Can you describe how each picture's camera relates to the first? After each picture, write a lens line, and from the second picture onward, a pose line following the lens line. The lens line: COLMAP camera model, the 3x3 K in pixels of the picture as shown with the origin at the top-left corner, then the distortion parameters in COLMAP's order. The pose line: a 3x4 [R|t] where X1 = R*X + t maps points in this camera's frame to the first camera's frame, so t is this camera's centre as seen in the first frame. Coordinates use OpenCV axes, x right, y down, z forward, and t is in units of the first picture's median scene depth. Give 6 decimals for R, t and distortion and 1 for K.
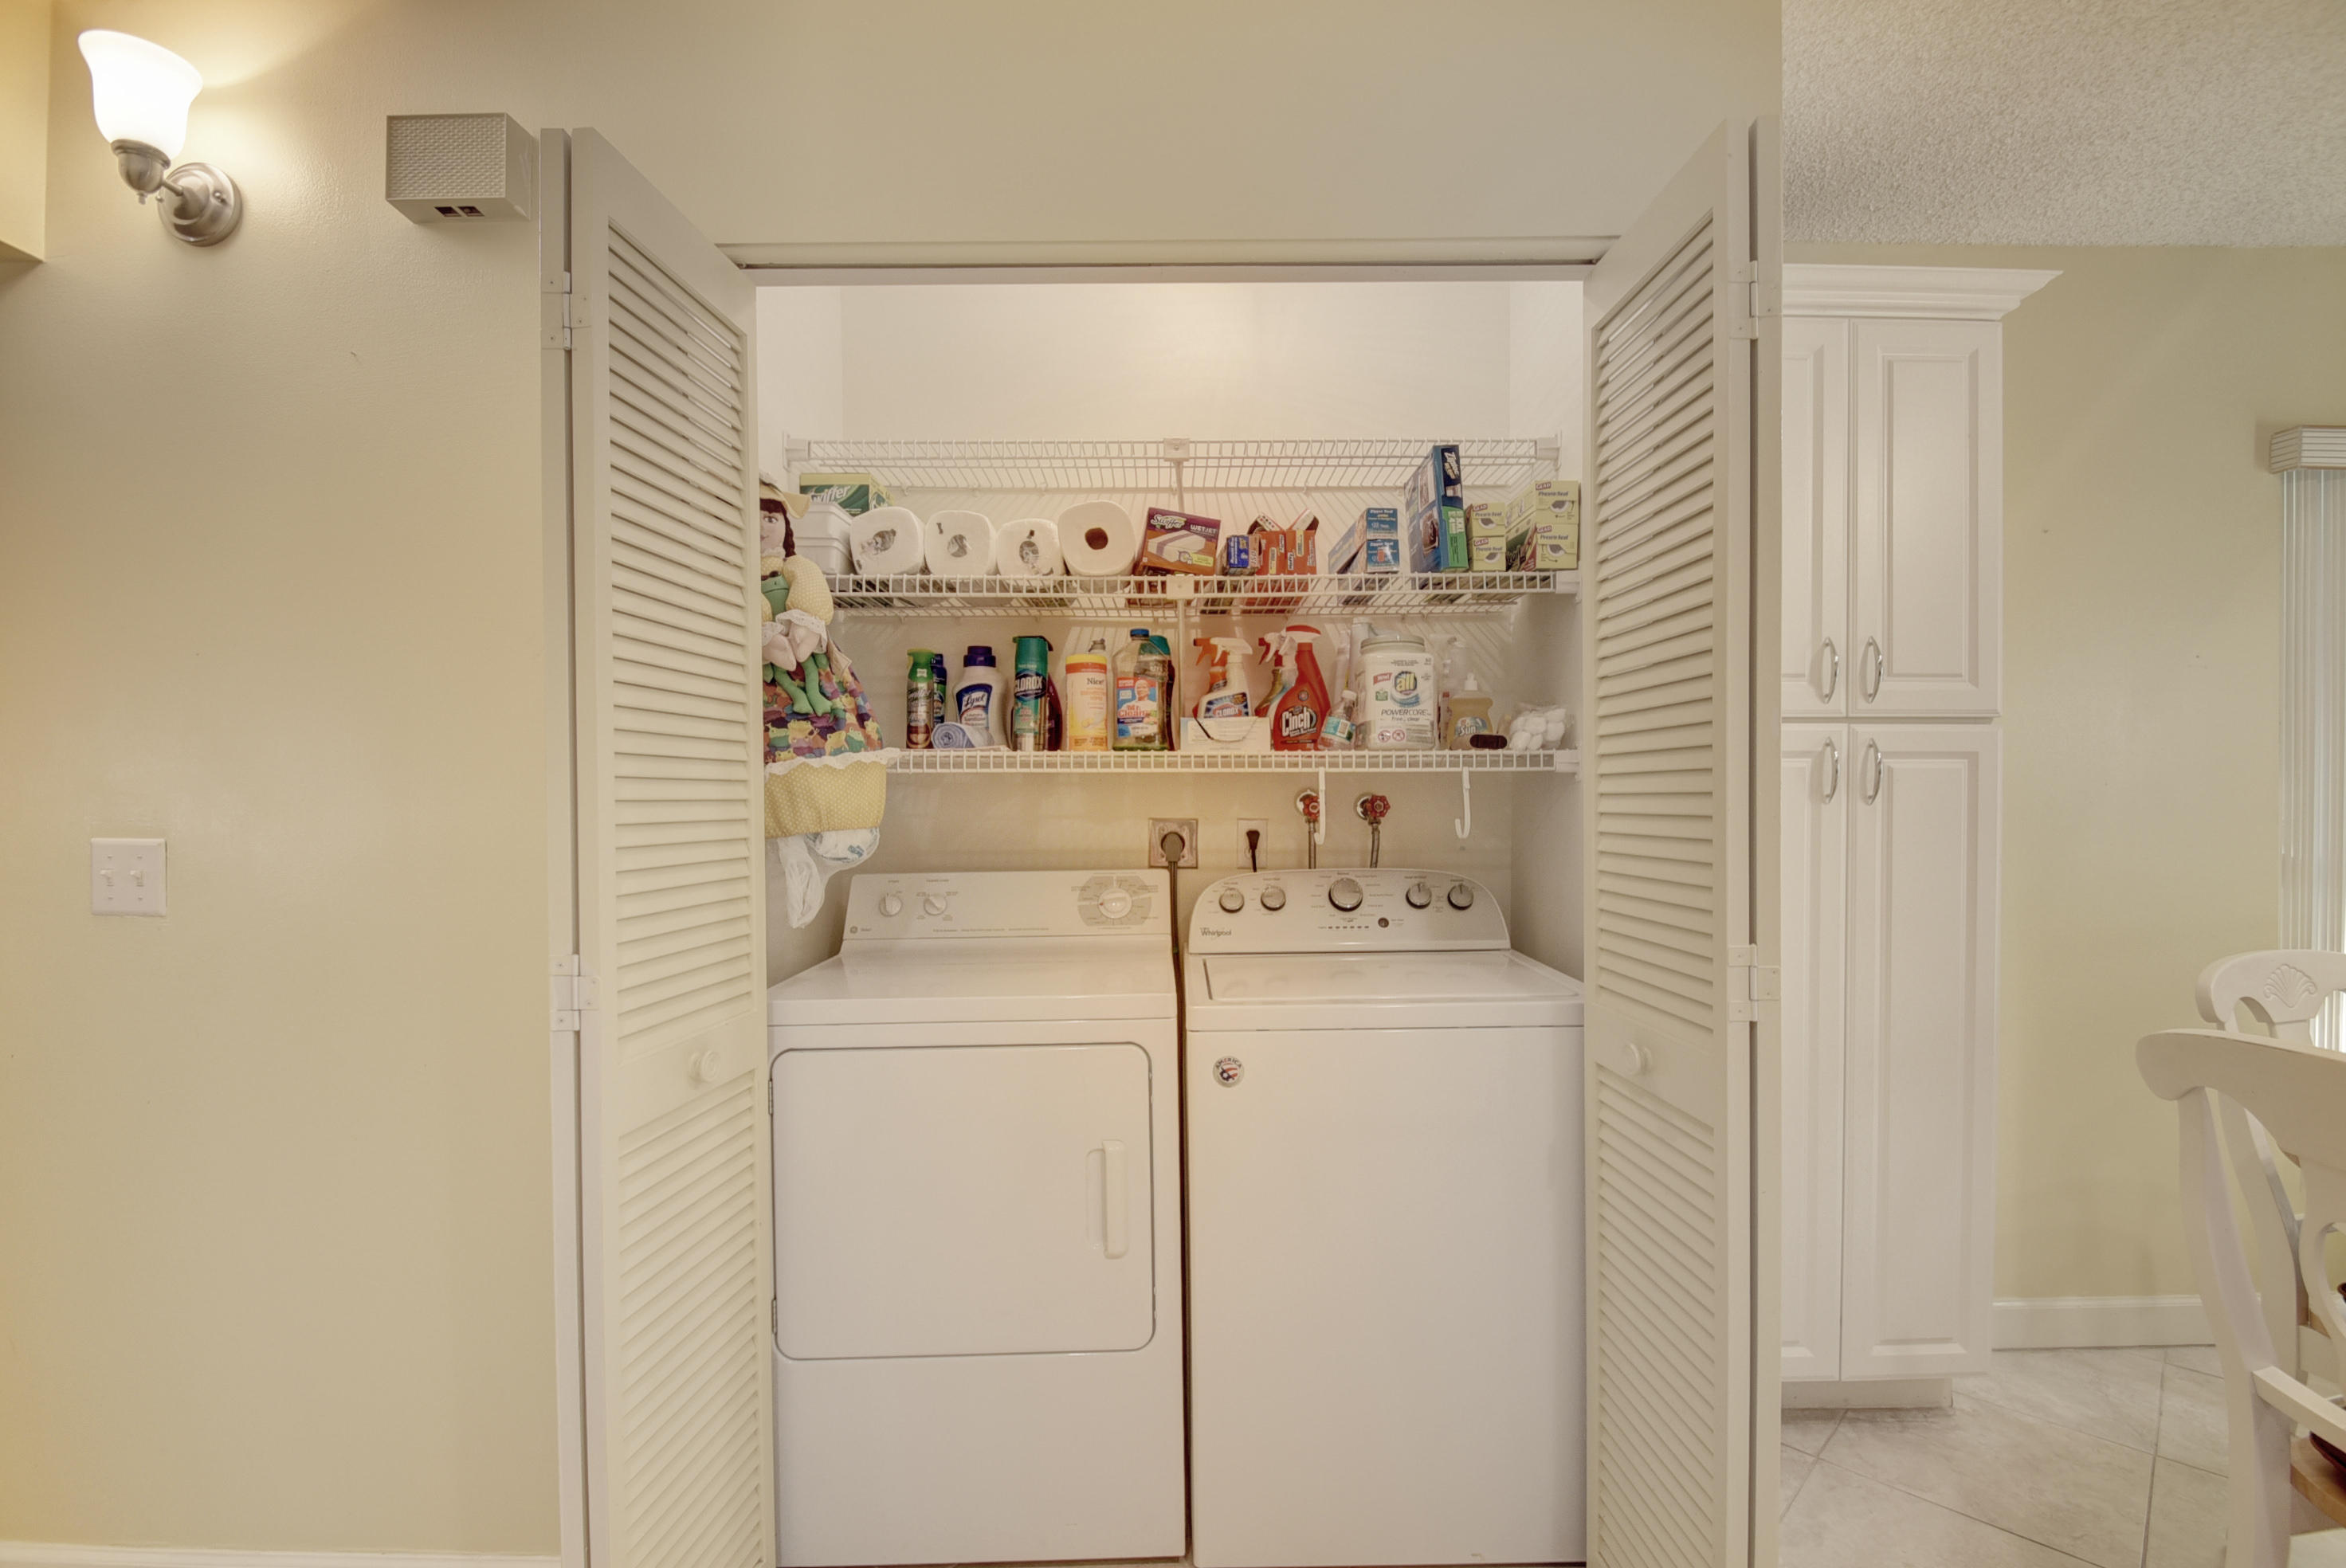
lens RADIAL K [[1032.2, 0, 1166.4], [0, 1032.2, 806.0], [0, 0, 1]] dist [0.004009, -0.007542]
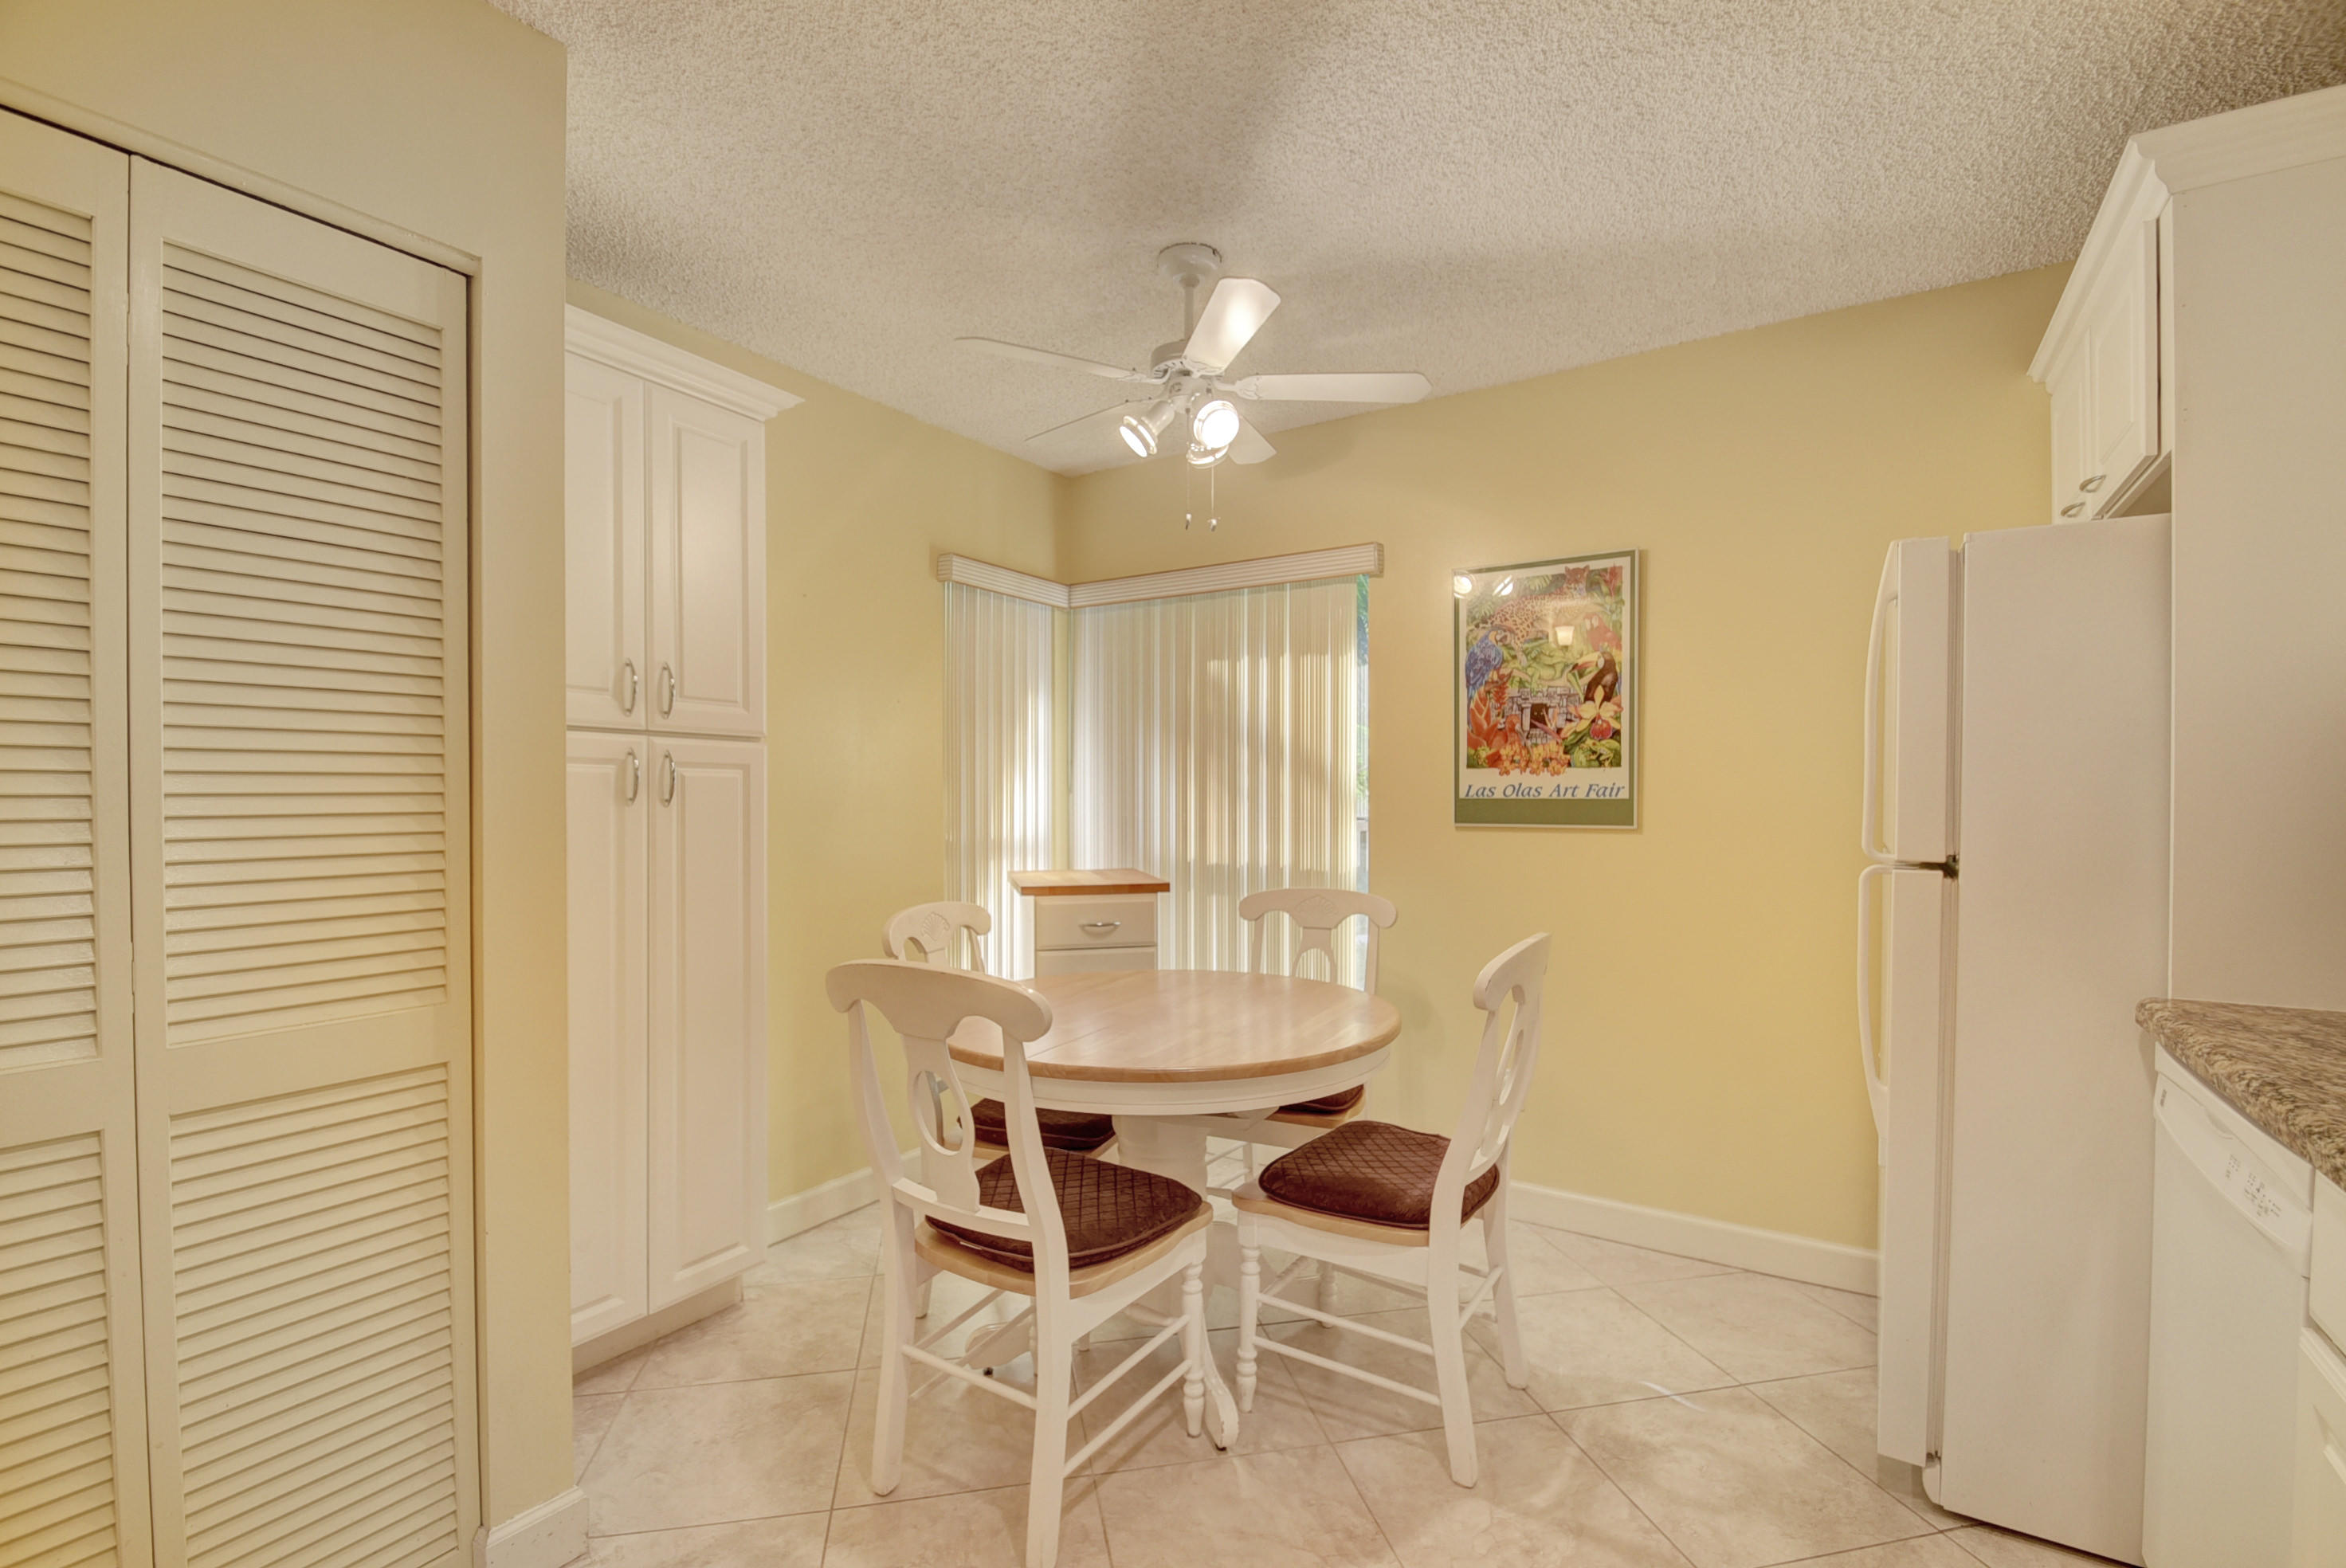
lens RADIAL K [[1032.2, 0, 1172.5], [0, 1032.2, 811.3], [0, 0, 1]] dist [0.004009, -0.007542]
pose [[0.543514, -0.006572, 0.839375, 0.017123], [0.006000, 0.999974, 0.003945, 0.002695], [-0.839379, 0.002893, 0.543539, -0.107164]]
